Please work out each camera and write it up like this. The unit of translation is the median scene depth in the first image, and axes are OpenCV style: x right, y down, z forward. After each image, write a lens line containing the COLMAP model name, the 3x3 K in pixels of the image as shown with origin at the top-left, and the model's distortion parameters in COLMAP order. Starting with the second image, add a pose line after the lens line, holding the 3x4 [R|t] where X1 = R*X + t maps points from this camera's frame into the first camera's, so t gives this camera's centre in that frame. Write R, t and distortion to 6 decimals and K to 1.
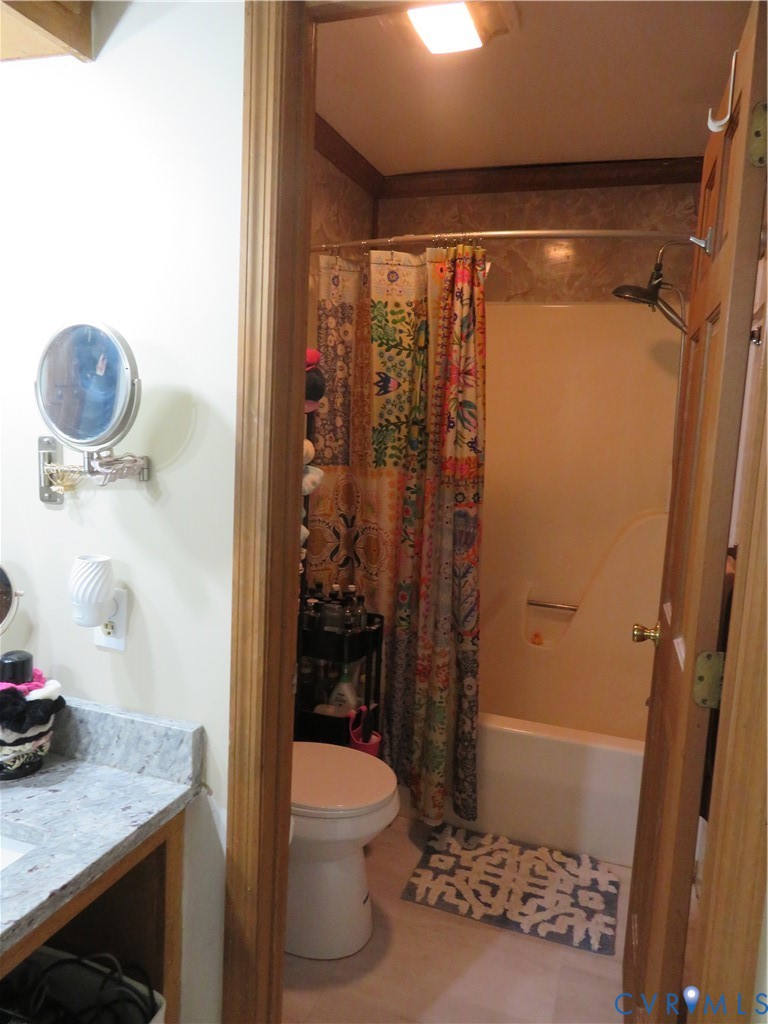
lens RADIAL K [[730.6, 0, 384.0], [0, 730.6, 512.0], [0, 0, 1]] dist [-0.004312, 0.026049]
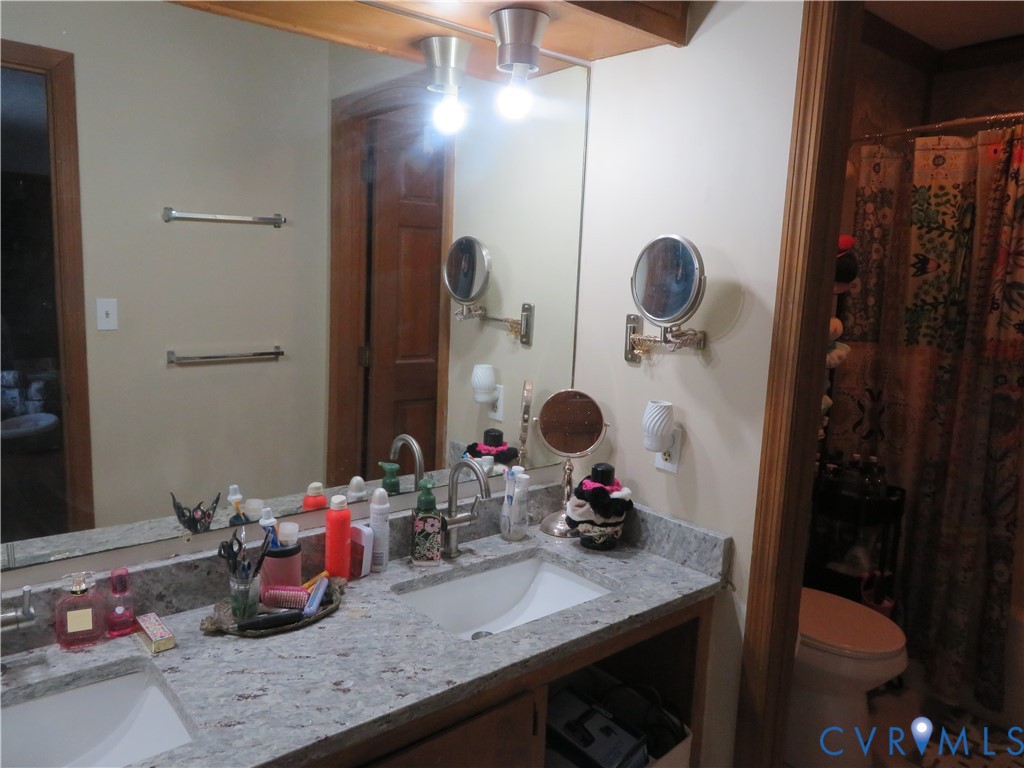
lens RADIAL K [[730.6, 0, 513.6], [0, 730.6, 373.6], [0, 0, 1]] dist [-0.004312, 0.026049]
pose [[0.865126, 0.060223, -0.497926, 0.026912], [-0.065896, 0.997807, 0.006191, 0.009357], [0.497207, 0.027455, 0.867197, -0.190335]]
